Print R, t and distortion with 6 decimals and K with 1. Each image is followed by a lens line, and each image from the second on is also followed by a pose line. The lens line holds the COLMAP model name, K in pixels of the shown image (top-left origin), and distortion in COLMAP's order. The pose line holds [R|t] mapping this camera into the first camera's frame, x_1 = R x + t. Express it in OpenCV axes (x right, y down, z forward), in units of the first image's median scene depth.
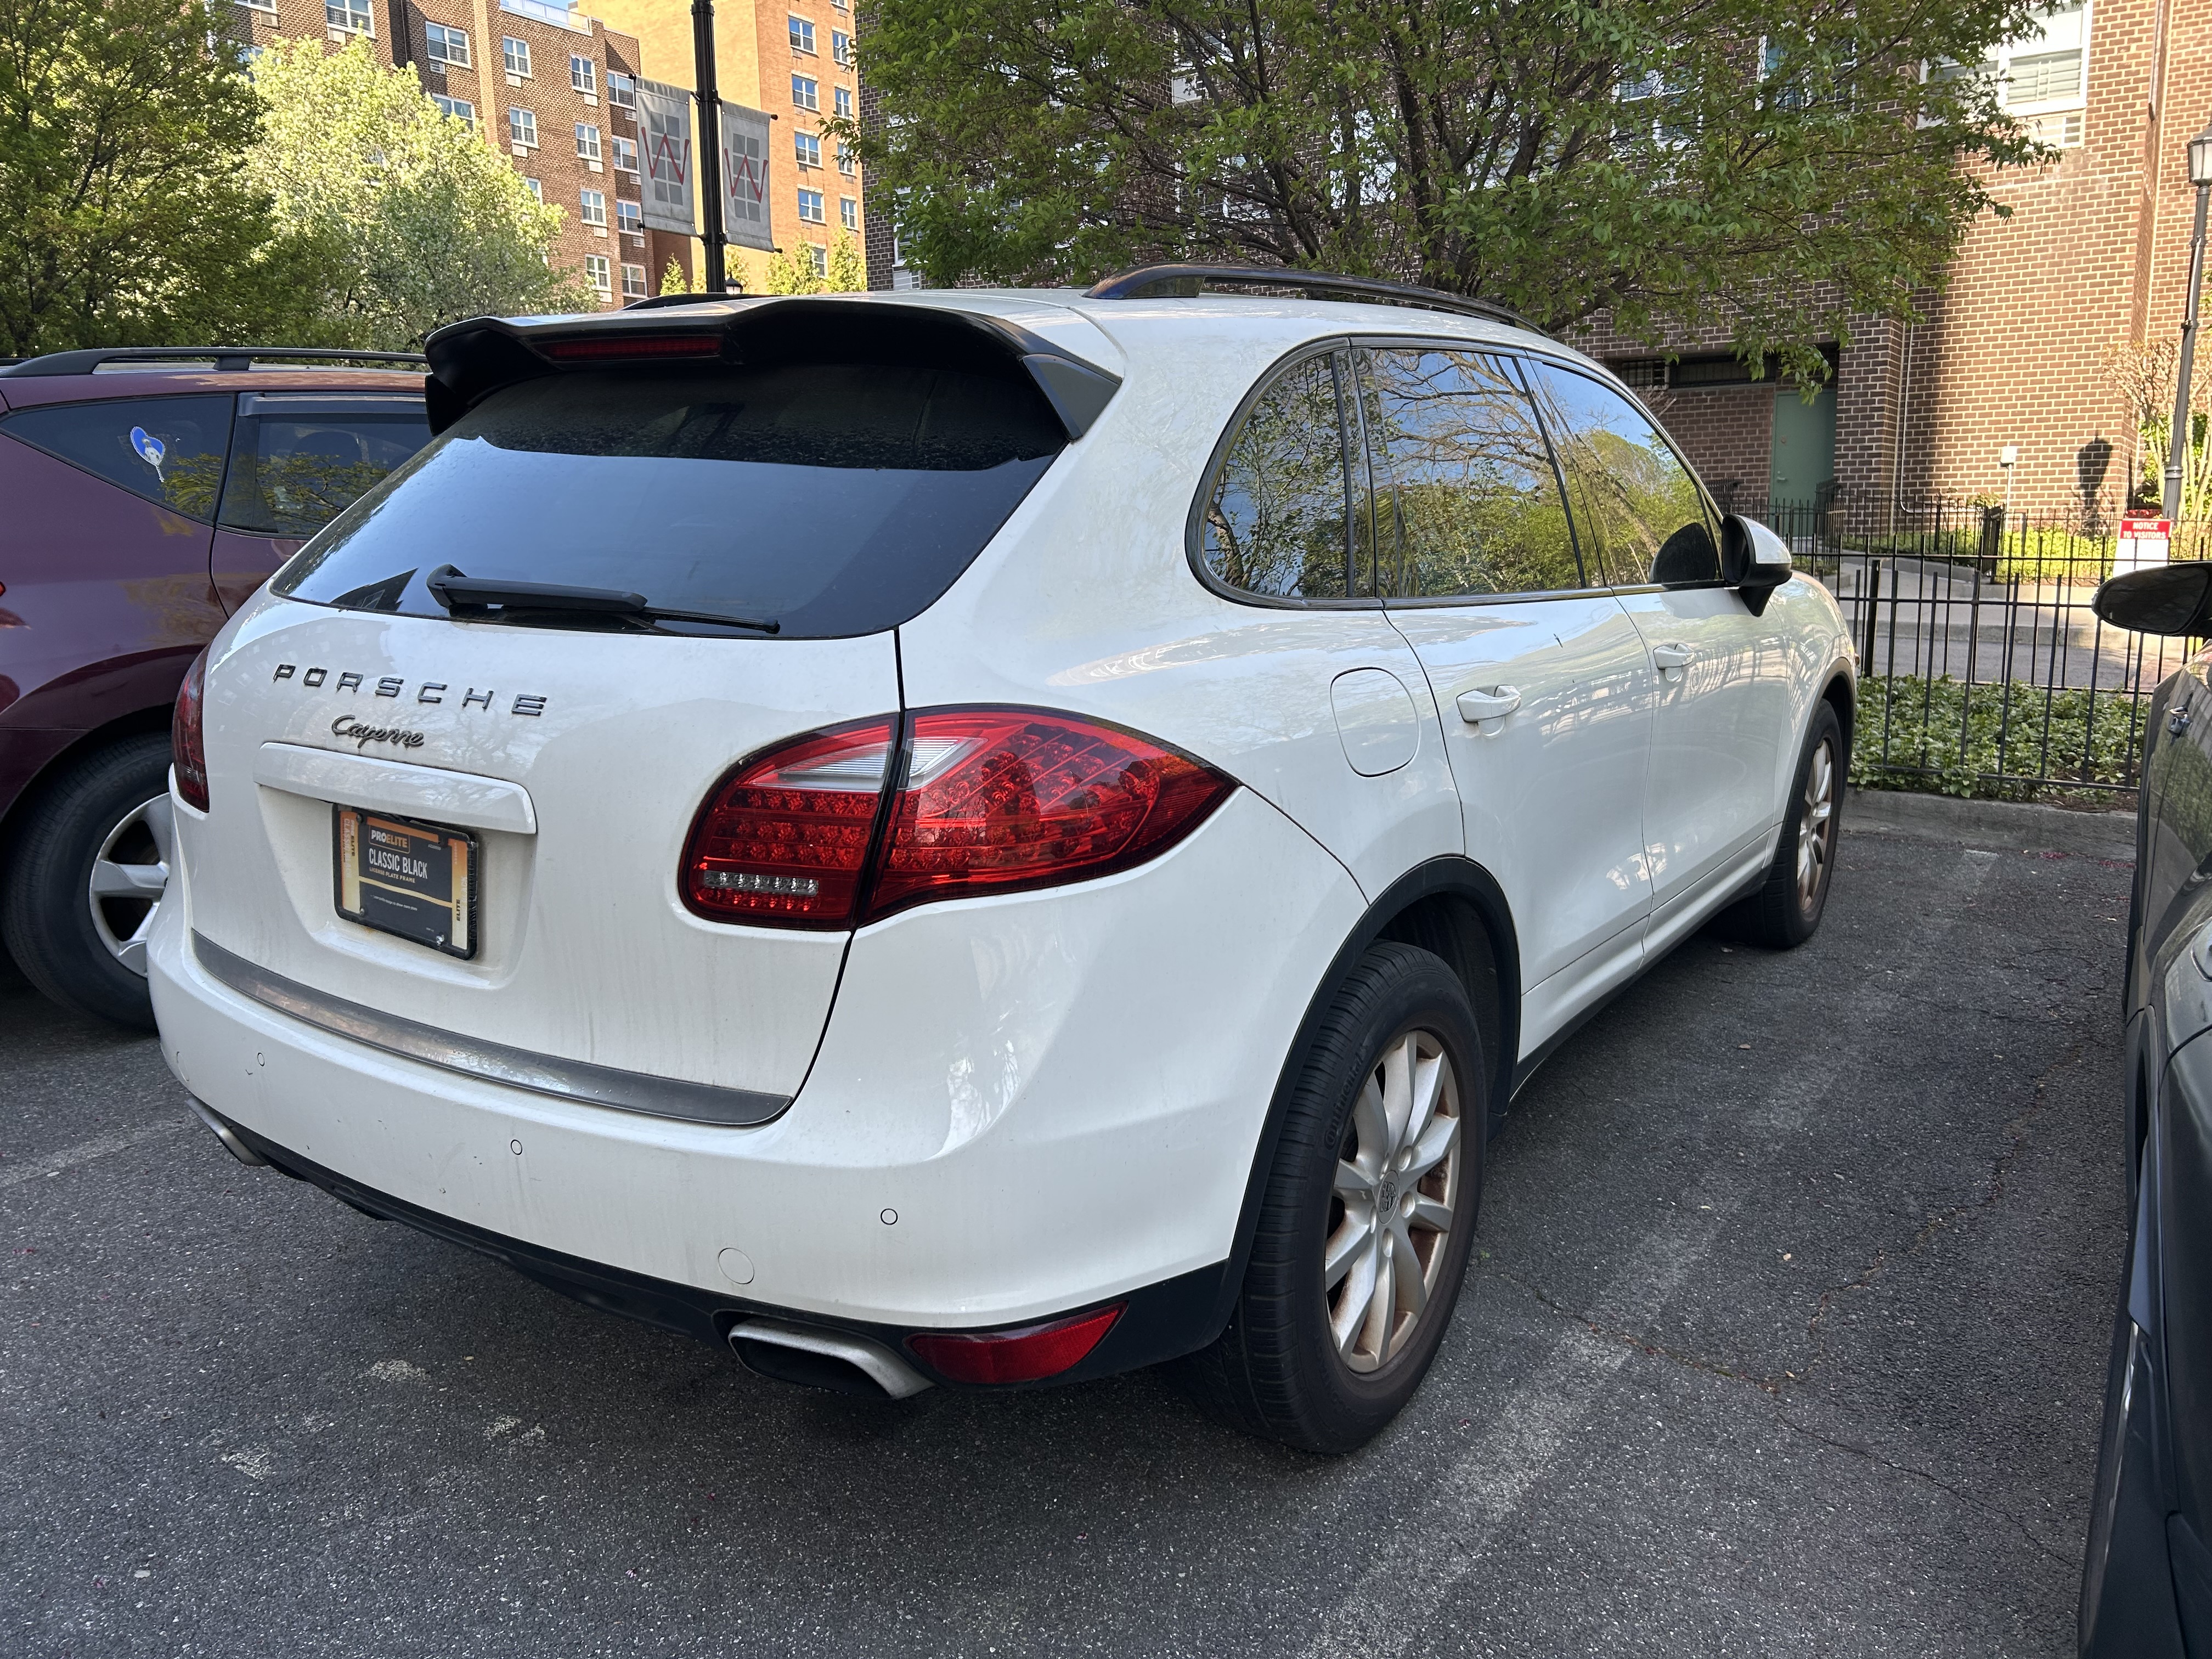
lens RADIAL K [[1671.8, 0, 1098.3], [0, 1671.8, 824.5], [0, 0, 1]] dist [0.007797, -0.000107]
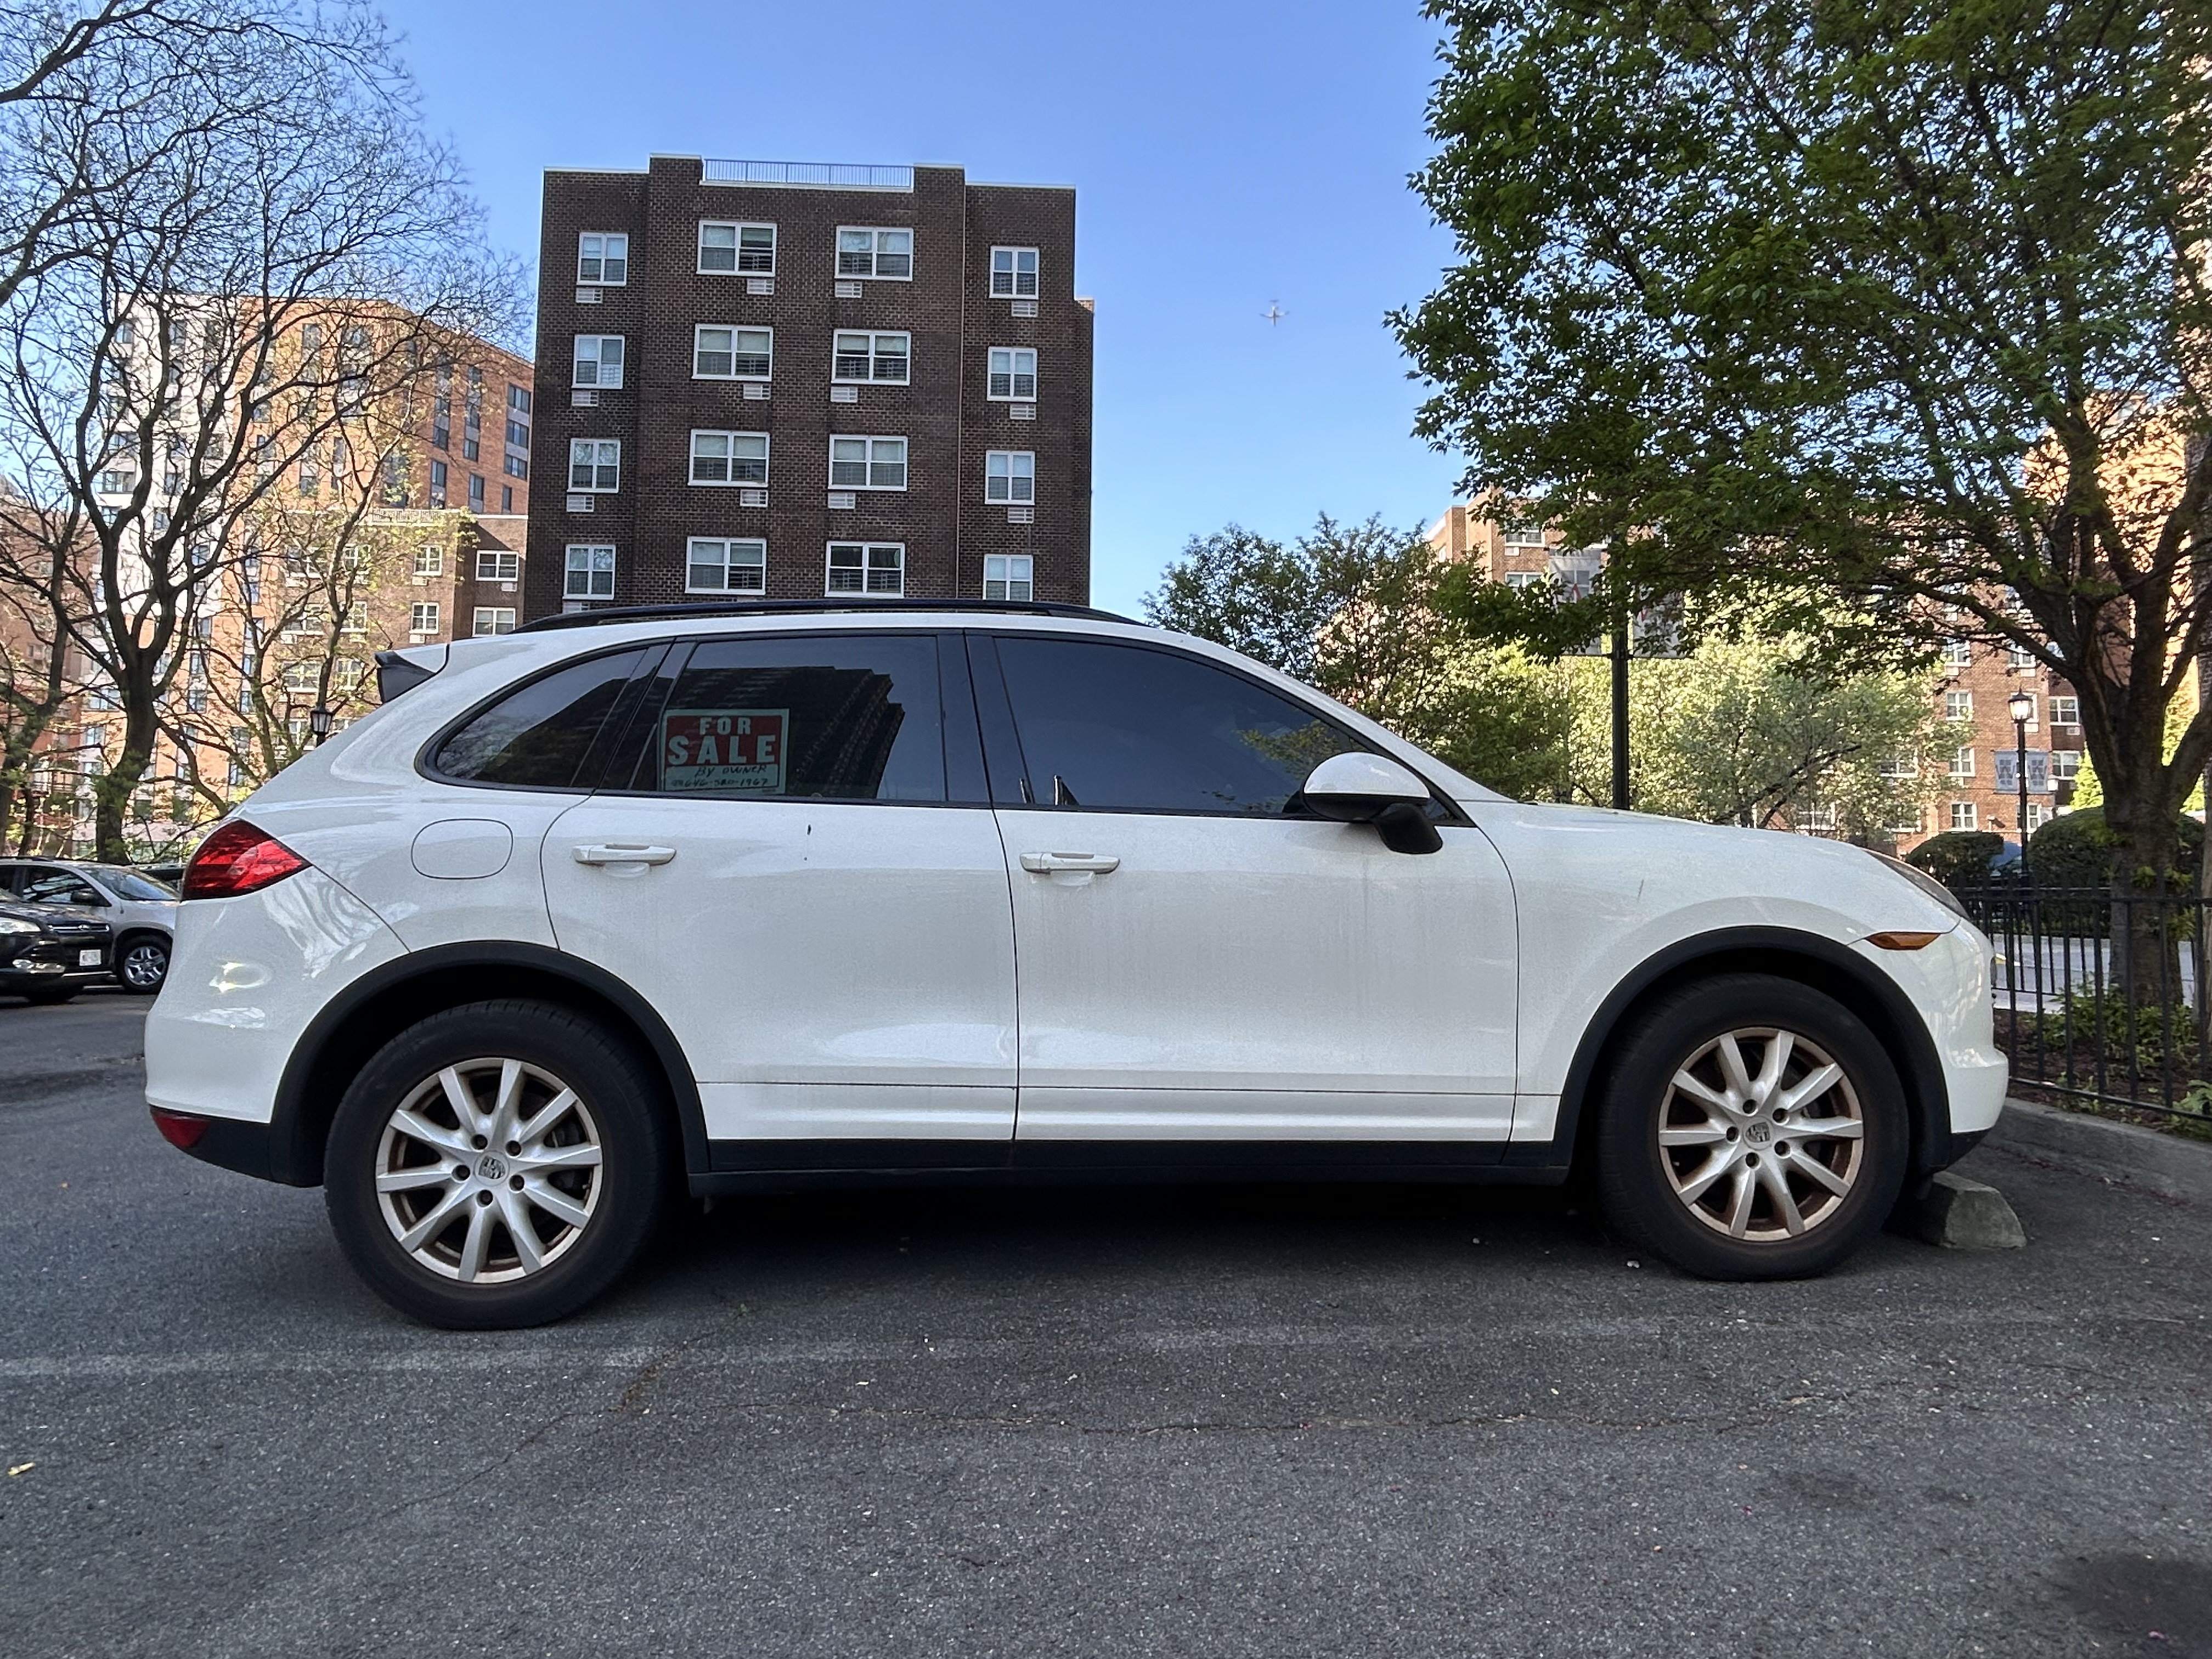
lens RADIAL K [[1349.6, 0, 1093.5], [0, 1349.6, 842.0], [0, 0, 1]] dist [-0.009015, 0.007107]
pose [[0.594370, -0.030155, -0.803626, 1.490185], [-0.165321, 0.973372, -0.158797, 0.037593], [0.787016, 0.227241, 0.573557, 0.658190]]
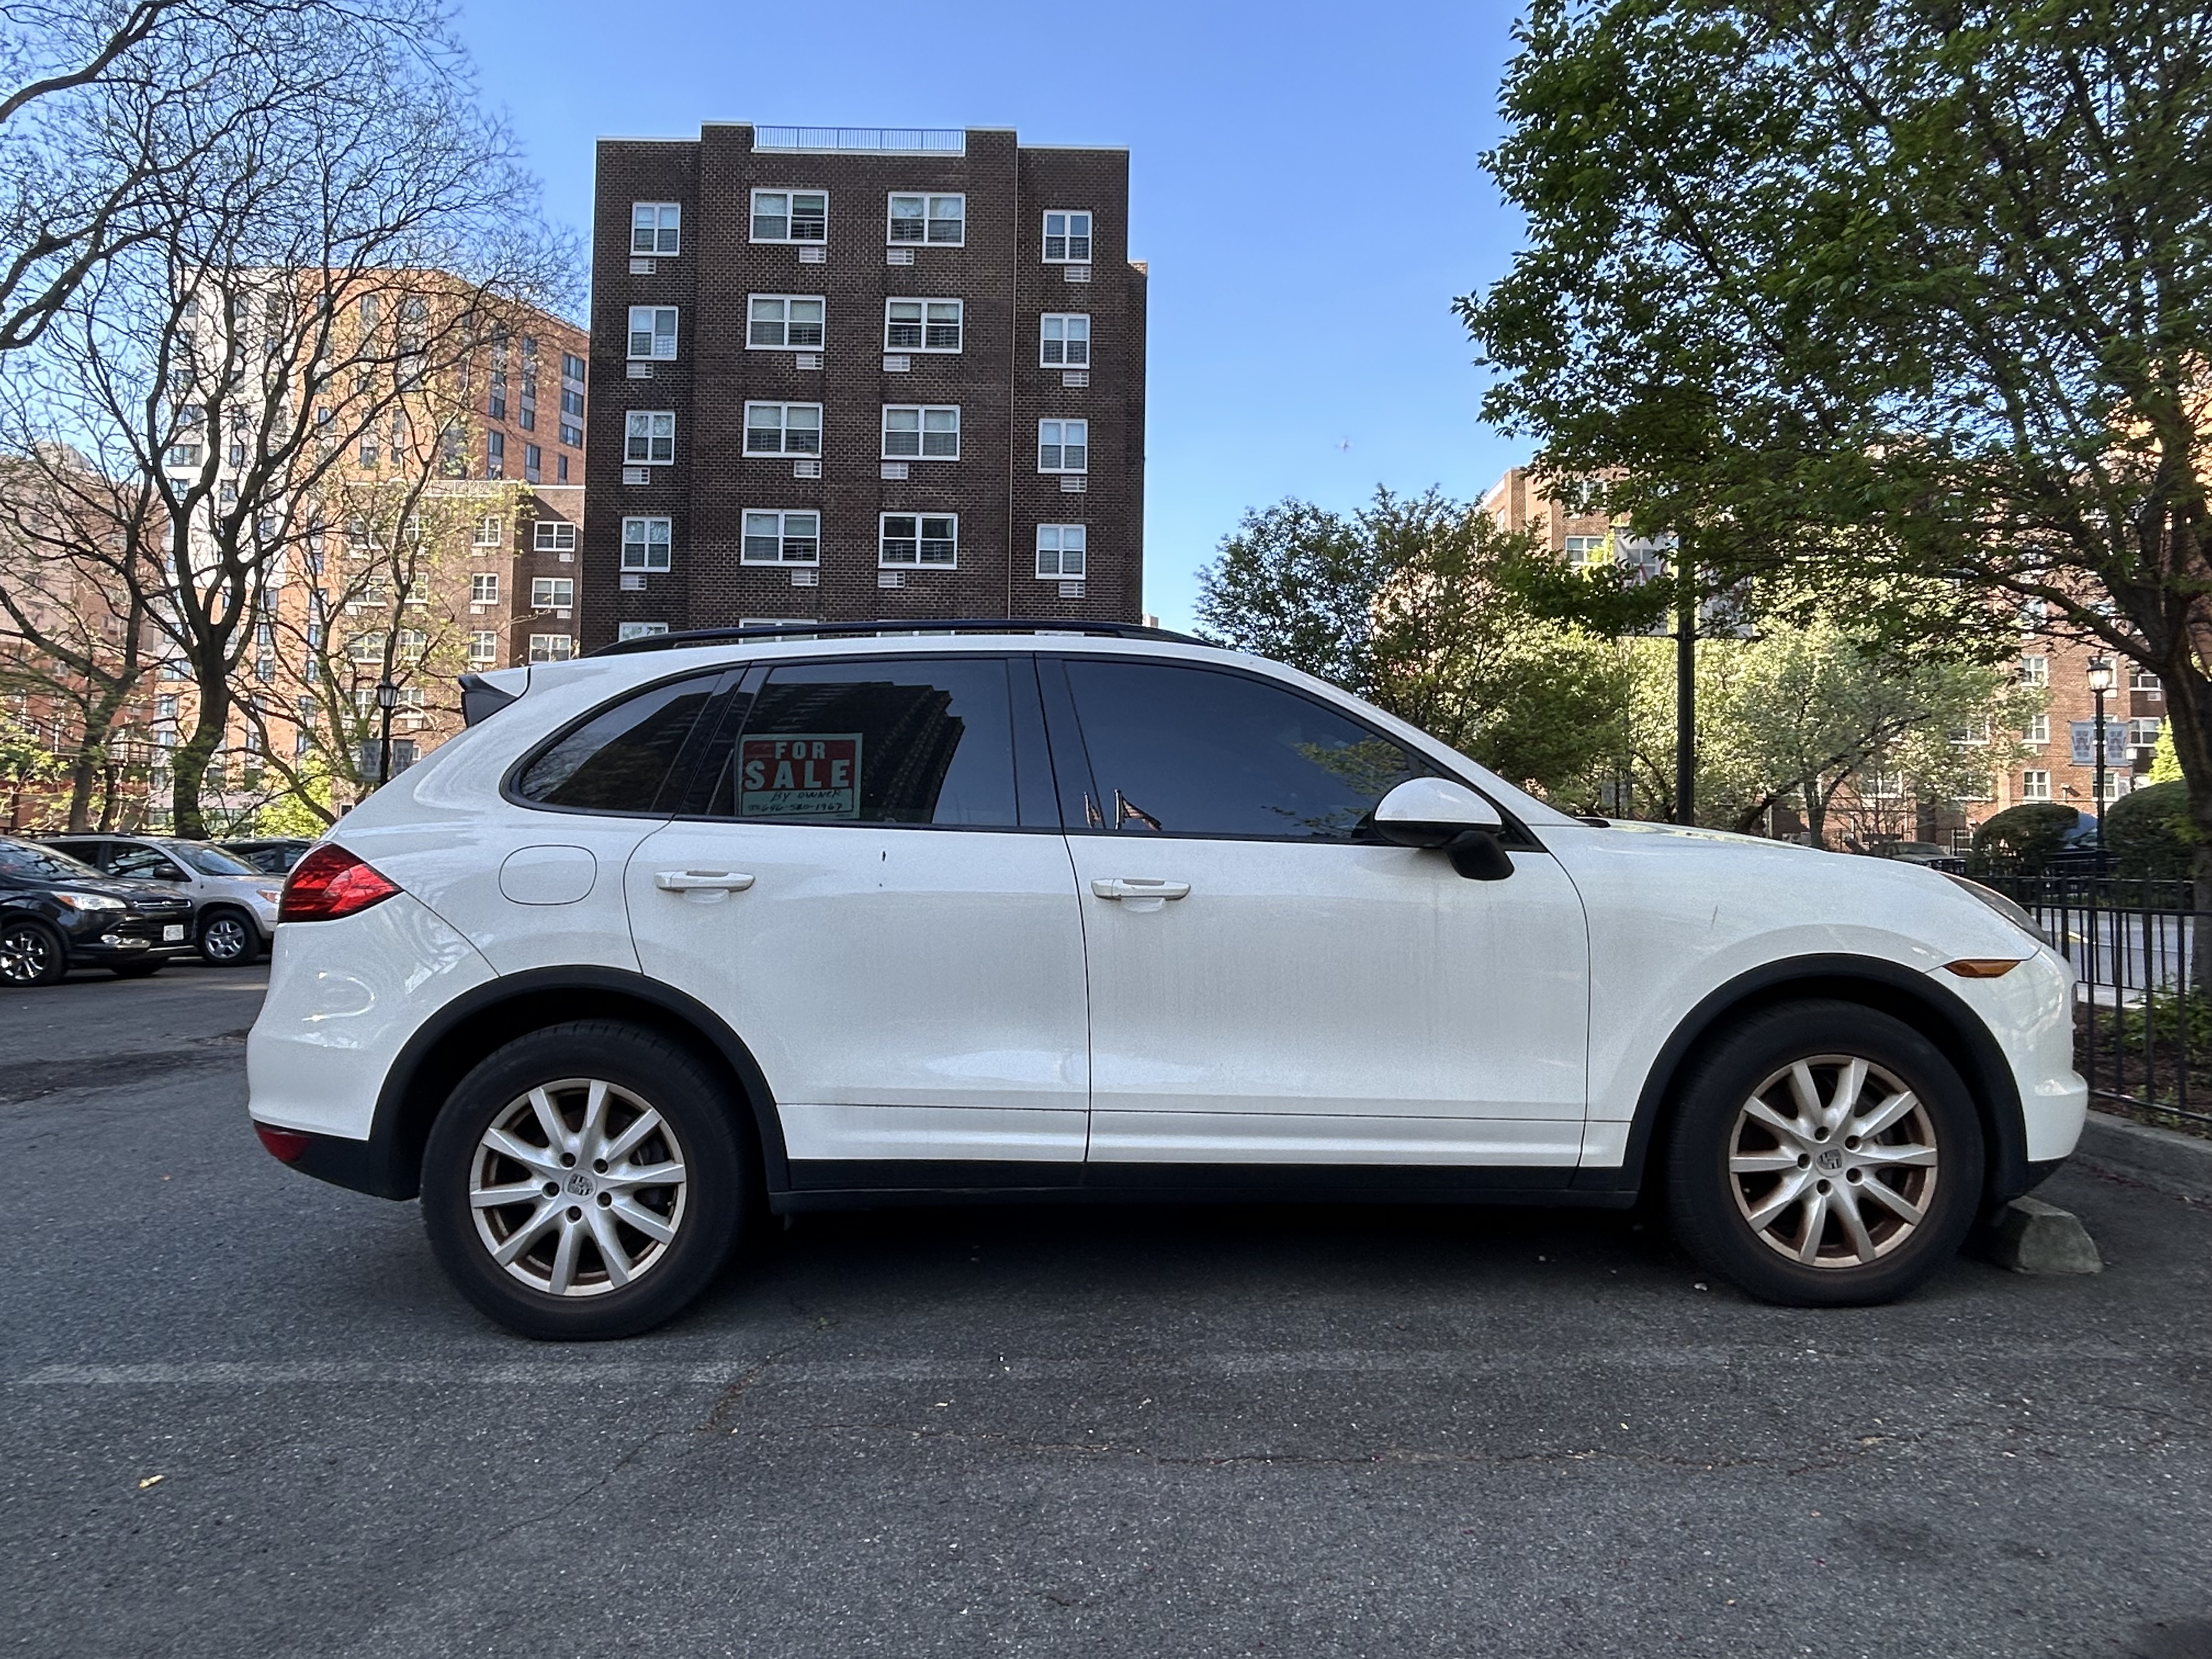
lens RADIAL K [[1349.6, 0, 1095.6], [0, 1349.6, 847.8], [0, 0, 1]] dist [-0.009015, 0.007107]
pose [[0.566271, -0.000871, -0.824218, 1.486345], [-0.172054, 0.977844, -0.119241, -0.019475], [0.806061, 0.209333, 0.553575, 0.621809]]
